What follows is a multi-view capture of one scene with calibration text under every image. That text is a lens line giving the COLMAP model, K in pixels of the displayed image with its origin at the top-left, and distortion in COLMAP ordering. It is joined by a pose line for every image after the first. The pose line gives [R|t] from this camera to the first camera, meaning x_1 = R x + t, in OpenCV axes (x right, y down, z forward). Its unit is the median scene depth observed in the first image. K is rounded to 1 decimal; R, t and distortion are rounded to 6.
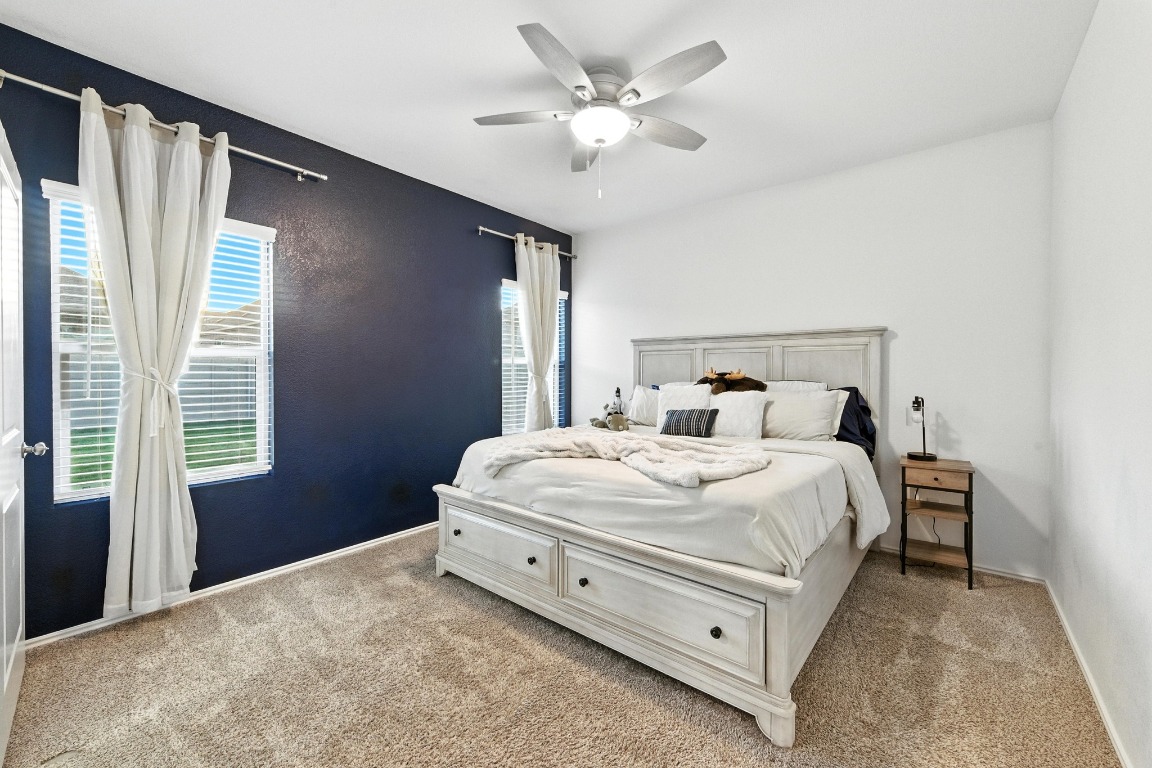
lens RADIAL K [[458.9, 0, 580.6], [0, 458.9, 379.9], [0, 0, 1]] dist [0.001898, -0.000335]
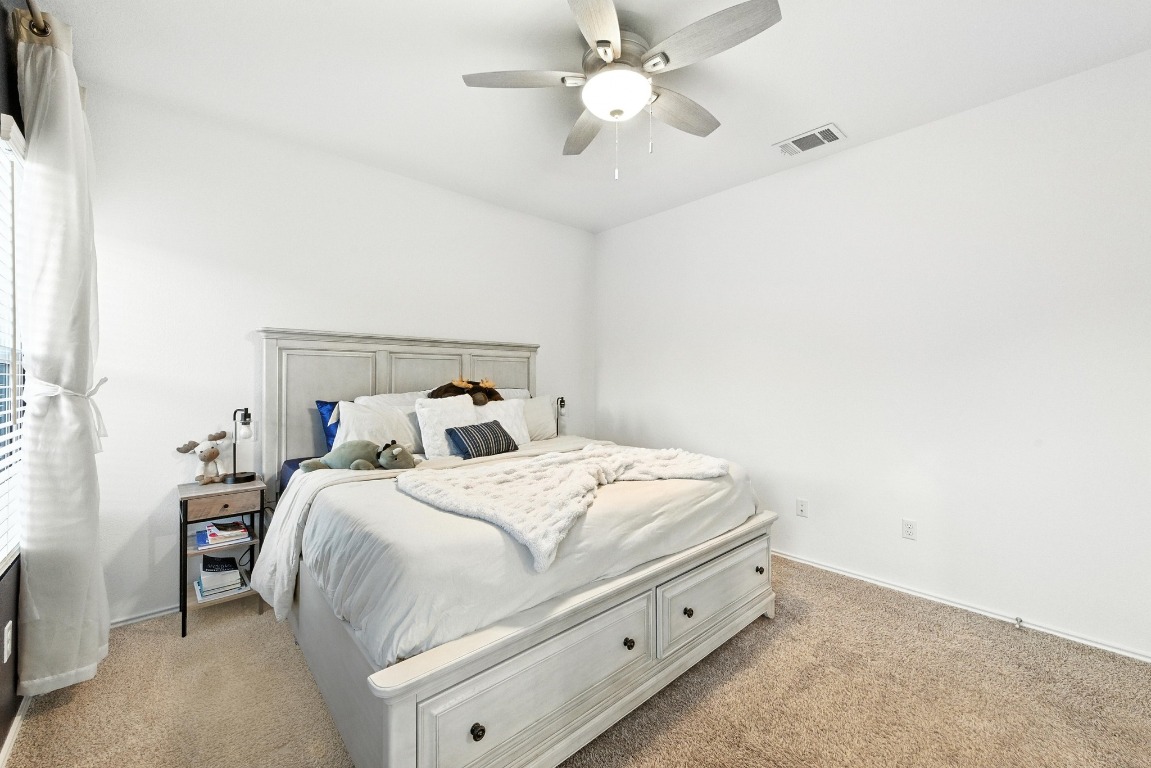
lens RADIAL K [[458.5, 0, 579.5], [0, 458.5, 377.0], [0, 0, 1]] dist [0.001898, -0.000335]
pose [[0.146334, -0.001044, 0.989235, -0.639533], [0.017876, 0.999839, -0.001589, -0.021502], [-0.989074, 0.017916, 0.146329, 0.737886]]
